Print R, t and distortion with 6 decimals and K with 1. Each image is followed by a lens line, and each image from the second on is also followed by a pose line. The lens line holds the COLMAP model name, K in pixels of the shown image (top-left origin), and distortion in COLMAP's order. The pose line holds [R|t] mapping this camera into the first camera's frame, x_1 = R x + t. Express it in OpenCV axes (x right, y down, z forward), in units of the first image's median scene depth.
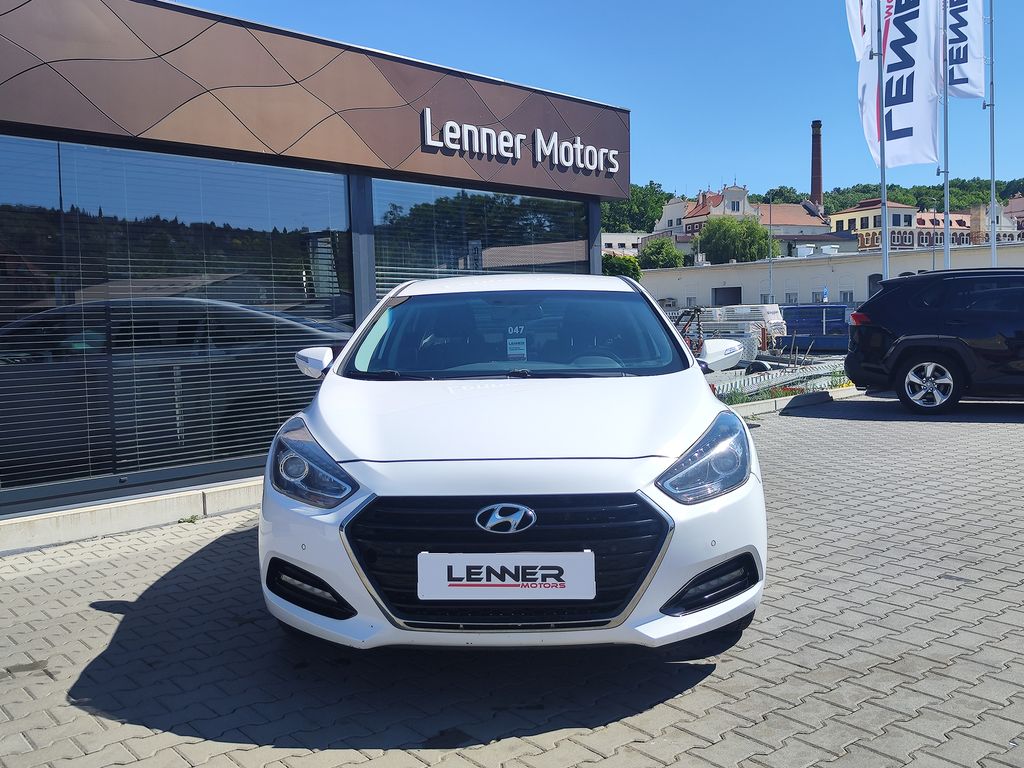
lens RADIAL K [[969.3, 0, 497.0], [0, 969.3, 384.2], [0, 0, 1]] dist [0.029404, 0.000205]
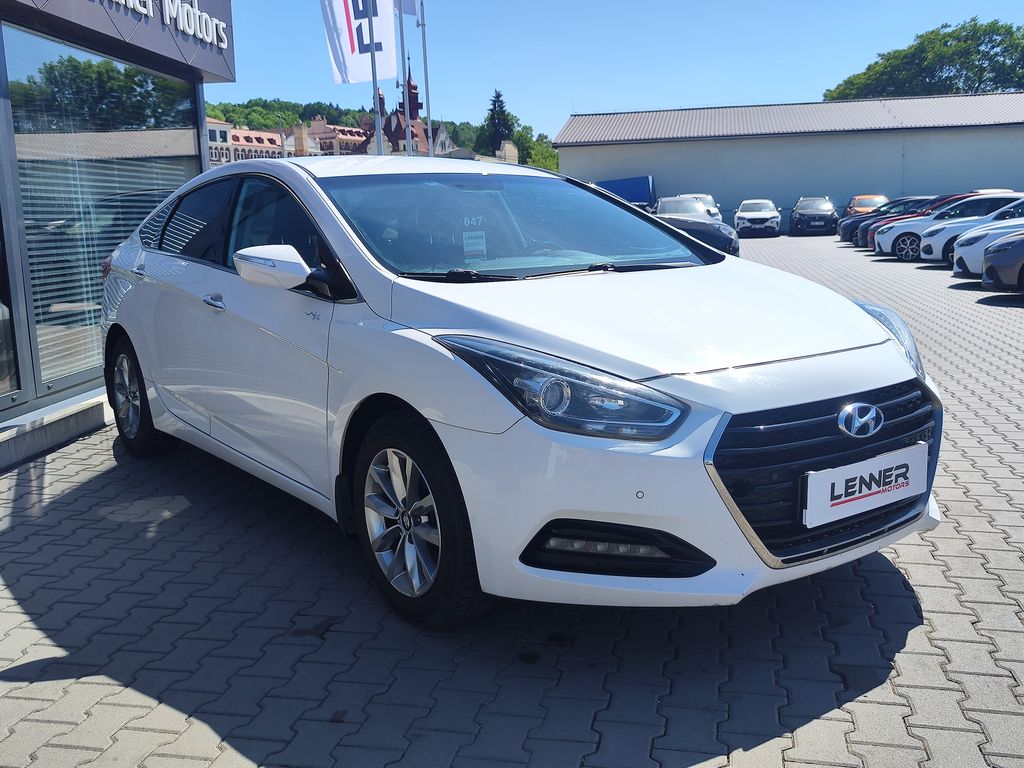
lens RADIAL K [[969.3, 0, 497.0], [0, 969.3, 384.2], [0, 0, 1]] dist [0.029404, 0.000205]
pose [[0.785603, -0.106265, 0.609537, -0.735293], [0.053486, 0.993117, 0.104202, -0.003230], [-0.616414, -0.049260, 0.785880, 0.479664]]
